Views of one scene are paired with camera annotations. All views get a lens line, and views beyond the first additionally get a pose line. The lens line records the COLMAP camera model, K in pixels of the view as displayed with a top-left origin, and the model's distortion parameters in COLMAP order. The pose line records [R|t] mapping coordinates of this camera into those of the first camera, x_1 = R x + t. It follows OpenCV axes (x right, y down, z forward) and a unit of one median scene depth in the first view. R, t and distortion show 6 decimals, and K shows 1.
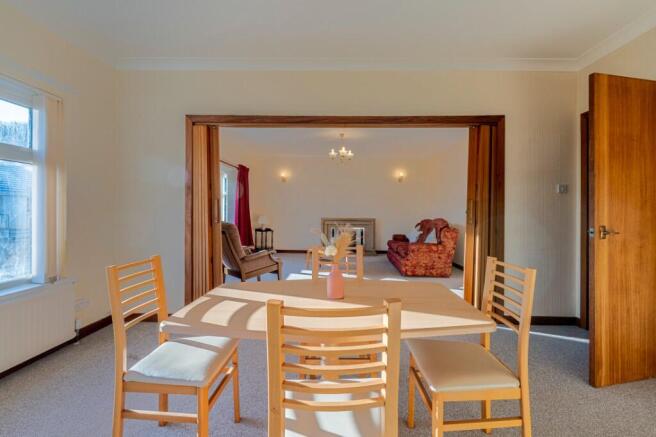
lens RADIAL K [[294.8, 0, 327.9], [0, 294.8, 214.2], [0, 0, 1]] dist [-0.001431, -0.000163]
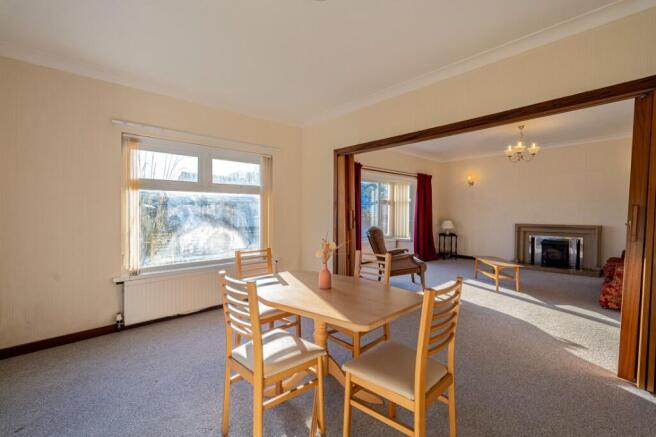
lens RADIAL K [[288.7, 0, 324.7], [0, 288.7, 215.1], [0, 0, 1]] dist [-0.001335, 0.000231]
pose [[0.689262, -0.003442, -0.724504, 0.261912], [0.002271, 0.999994, -0.002590, -0.014593], [0.724509, 0.000140, 0.689266, 0.017328]]
